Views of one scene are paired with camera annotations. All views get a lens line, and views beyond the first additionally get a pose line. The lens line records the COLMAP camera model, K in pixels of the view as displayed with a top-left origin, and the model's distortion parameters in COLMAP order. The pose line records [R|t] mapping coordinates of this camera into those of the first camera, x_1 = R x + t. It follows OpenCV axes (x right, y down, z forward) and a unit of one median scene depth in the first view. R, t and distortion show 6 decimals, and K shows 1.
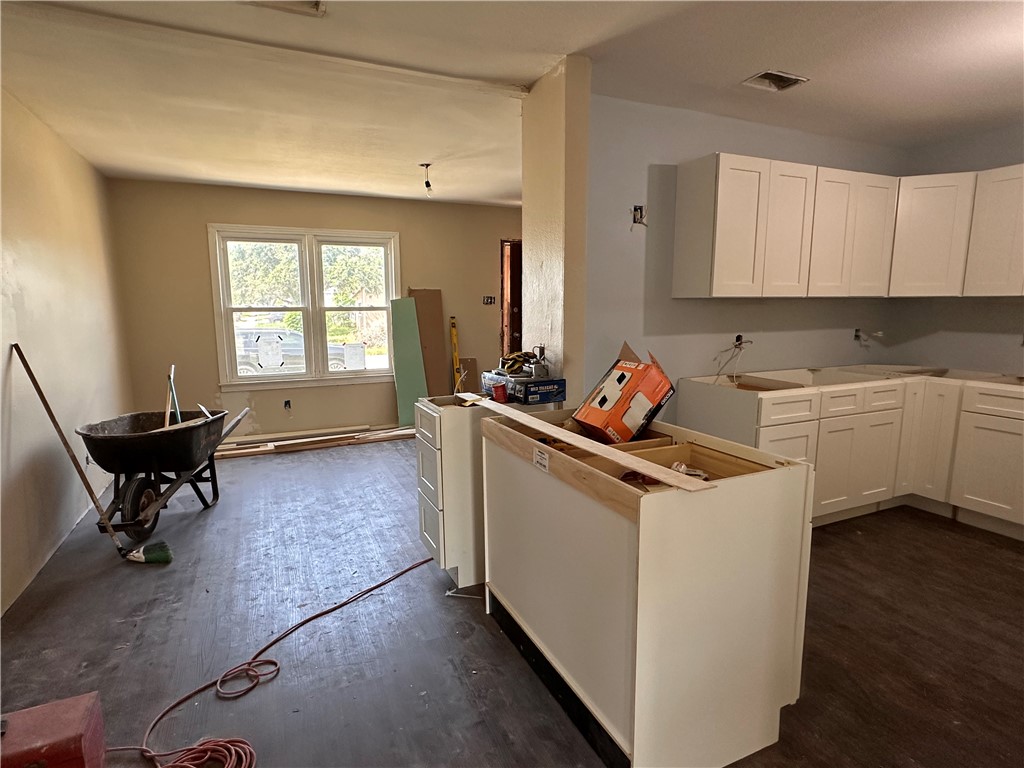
lens RADIAL K [[554.6, 0, 513.1], [0, 554.6, 386.3], [0, 0, 1]] dist [0.014832, -0.004041]
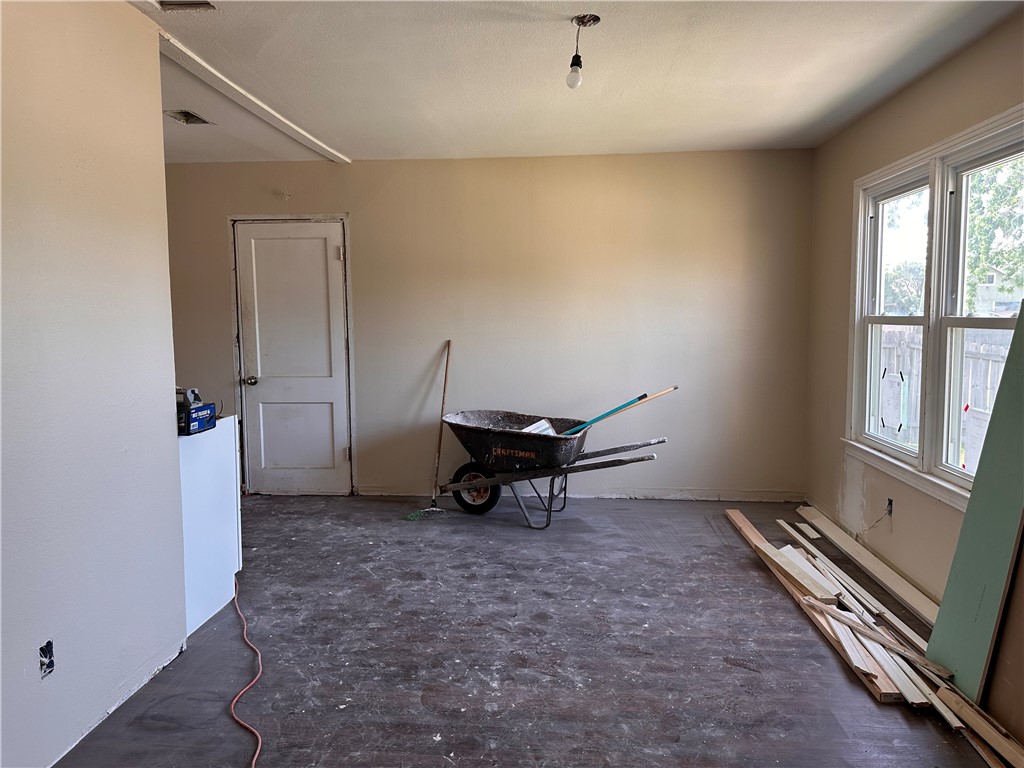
lens RADIAL K [[736.5, 0, 505.6], [0, 736.5, 377.4], [0, 0, 1]] dist [0.096261, -0.059016]
pose [[-0.499275, 0.083036, -0.862456, 0.270105], [-0.119800, 0.979221, 0.163630, -0.117713], [0.858122, 0.185019, -0.478952, 0.771125]]
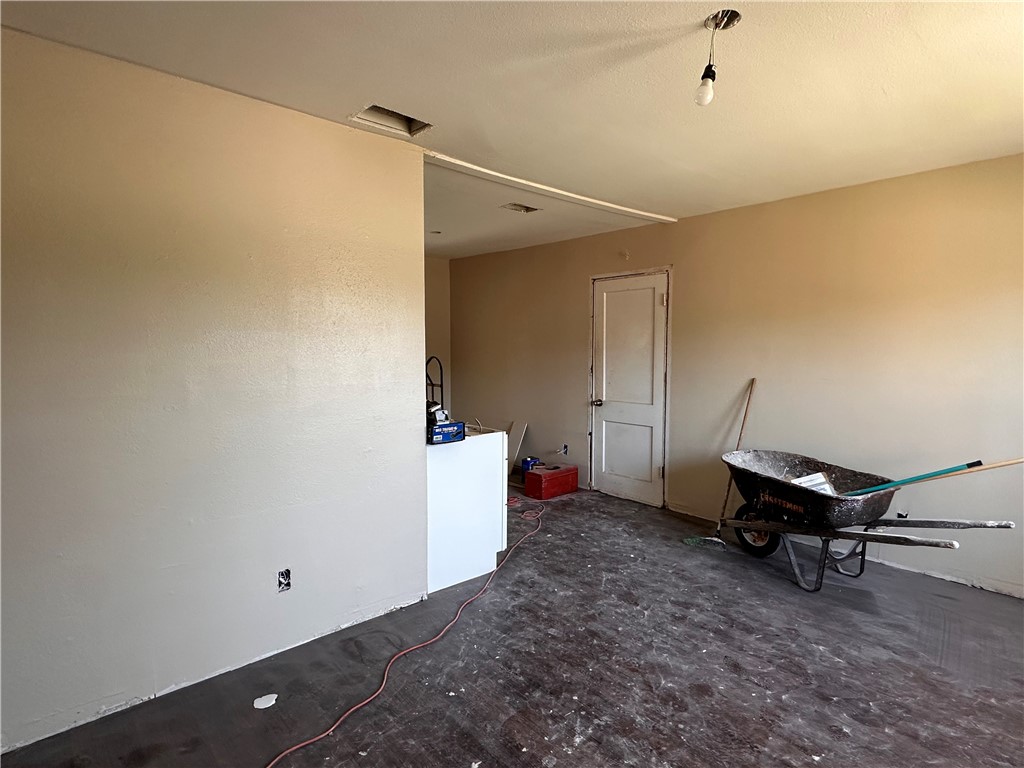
lens RADIAL K [[554.6, 0, 506.2], [0, 554.6, 388.0], [0, 0, 1]] dist [0.014832, -0.004041]
pose [[-0.958504, 0.026430, -0.283851, 0.068989], [-0.038403, 0.974647, 0.220430, -0.133163], [0.282480, 0.222184, -0.933188, 0.823554]]
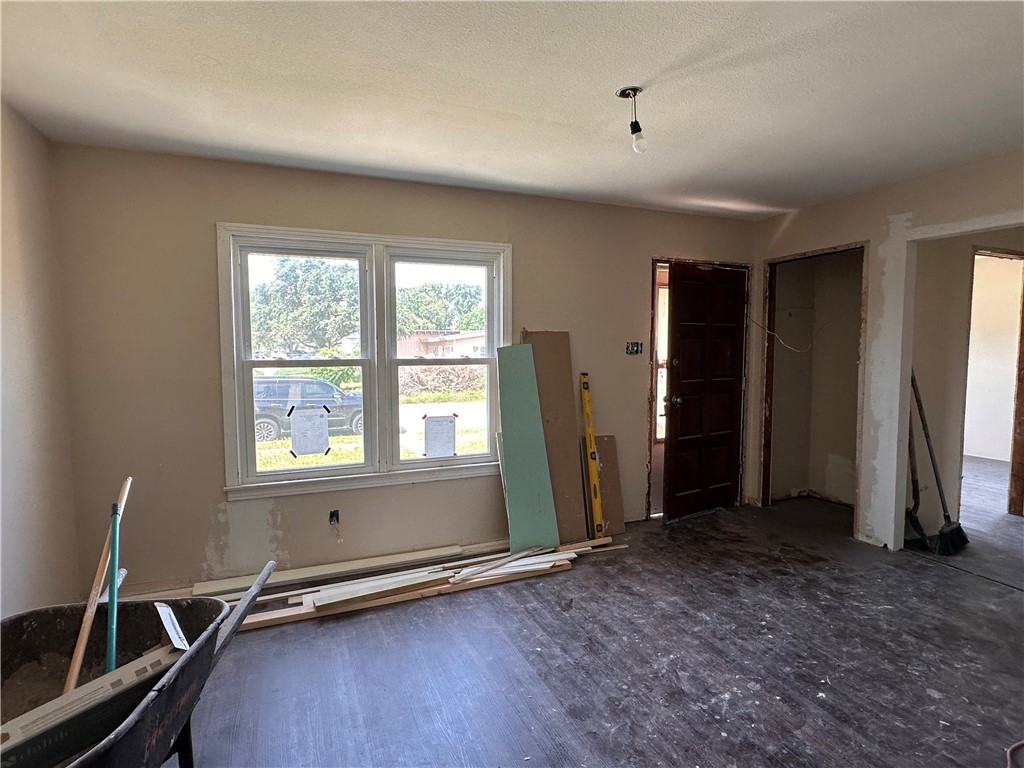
lens RADIAL K [[554.6, 0, 517.3], [0, 554.6, 388.1], [0, 0, 1]] dist [0.014832, -0.004041]
pose [[0.999759, 0.003507, -0.021653, -0.147256], [-0.005158, 0.997043, -0.076678, -0.048507], [0.021320, 0.076771, 0.996821, 0.294755]]
